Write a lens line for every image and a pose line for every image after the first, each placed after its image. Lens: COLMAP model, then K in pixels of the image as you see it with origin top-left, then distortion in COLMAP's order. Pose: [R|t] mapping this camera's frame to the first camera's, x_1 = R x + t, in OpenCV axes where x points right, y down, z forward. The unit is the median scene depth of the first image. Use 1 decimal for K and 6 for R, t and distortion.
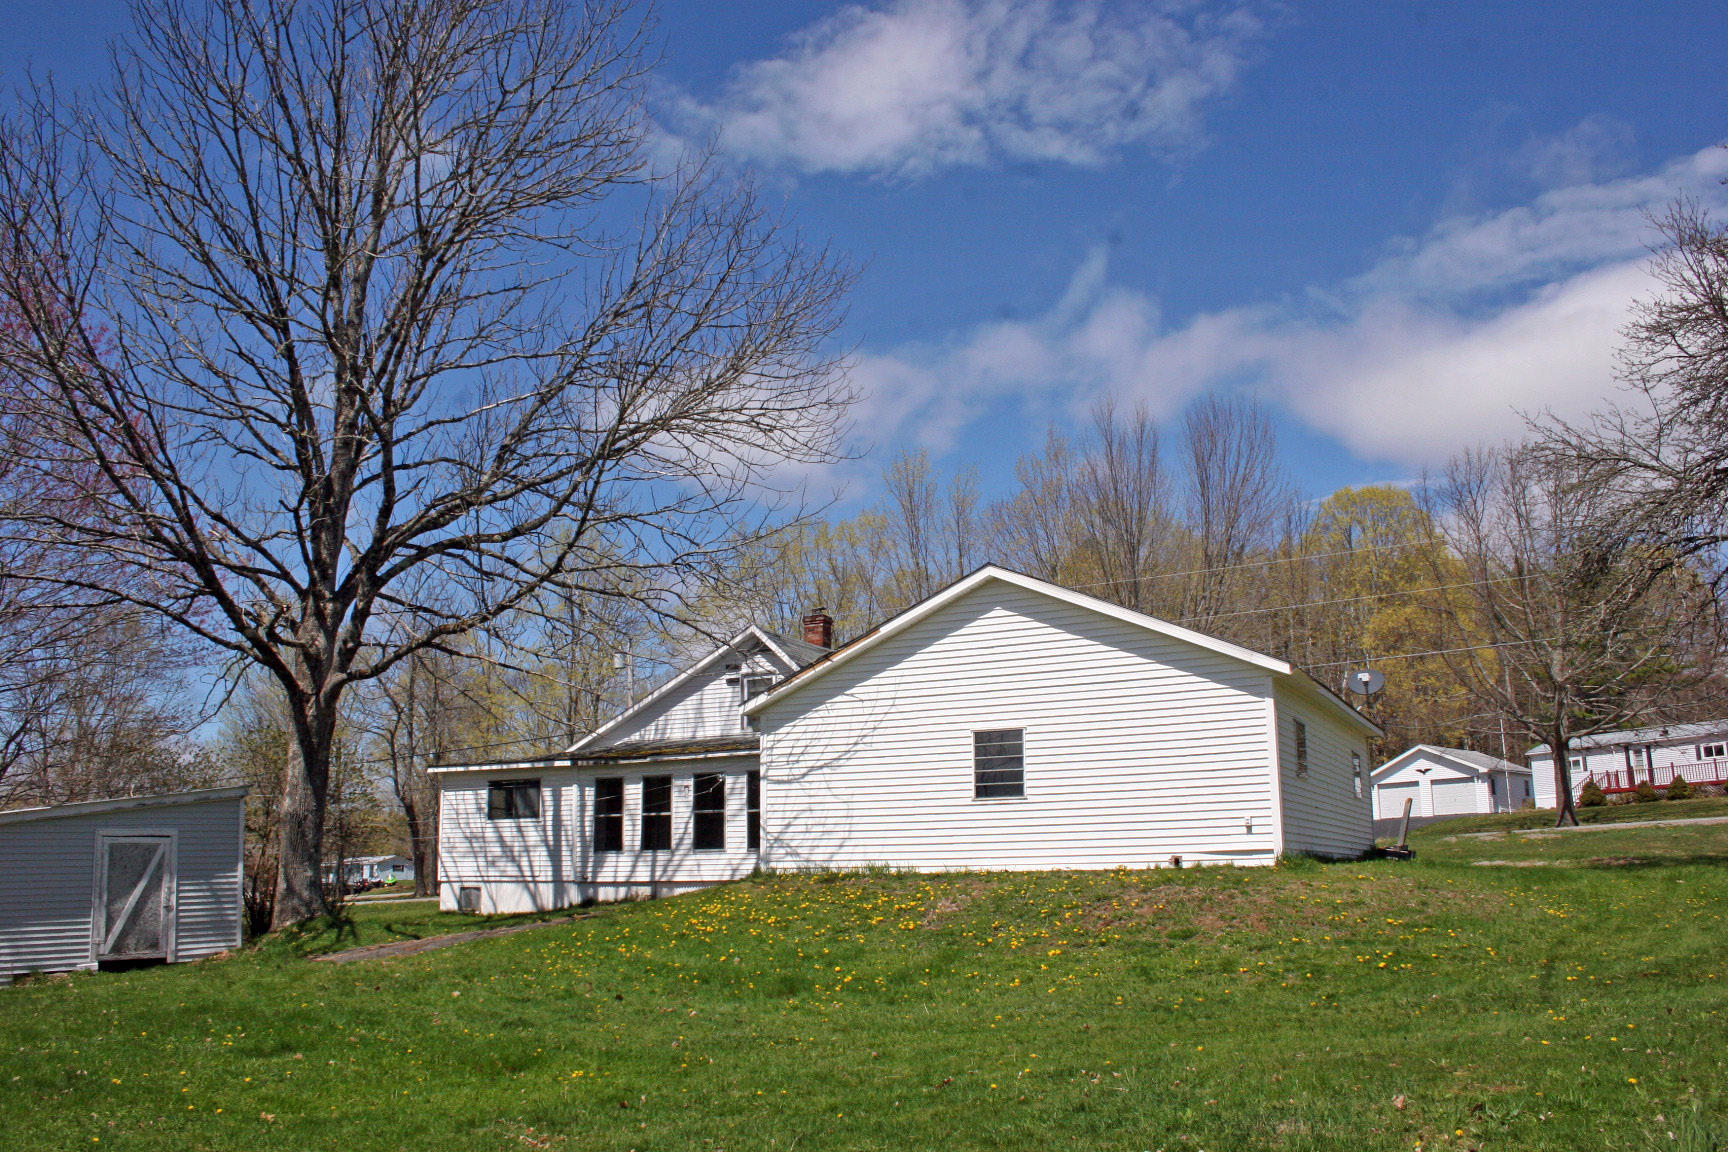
lens RADIAL K [[1439.5, 0, 864.0], [0, 1439.5, 576.0], [0, 0, 1]] dist [-0.159933, 0.144617]
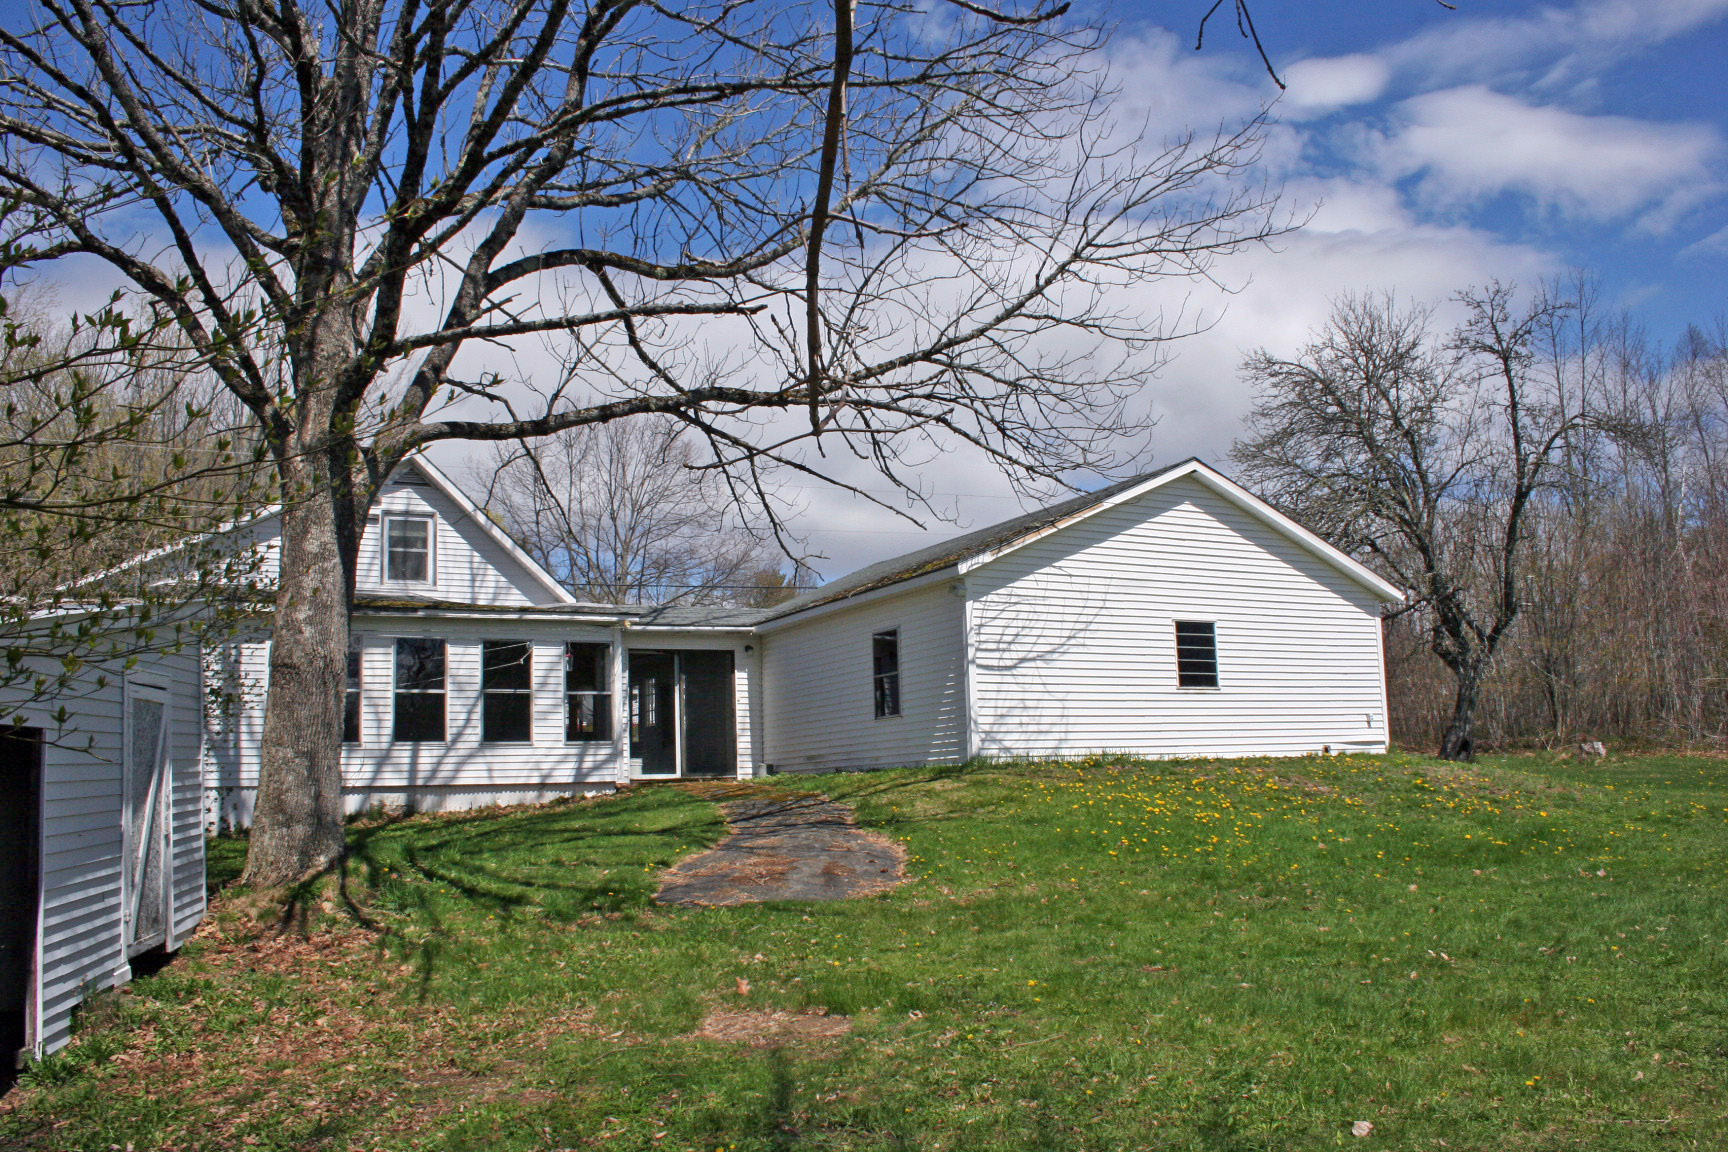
lens RADIAL K [[1431.7, 0, 864.0], [0, 1431.7, 576.0], [0, 0, 1]] dist [-0.158057, 0.132042]
pose [[0.564380, 0.118208, 0.817008, -0.780638], [-0.151172, 0.987758, -0.038484, 0.134765], [-0.811555, -0.101789, 0.575341, 0.551467]]
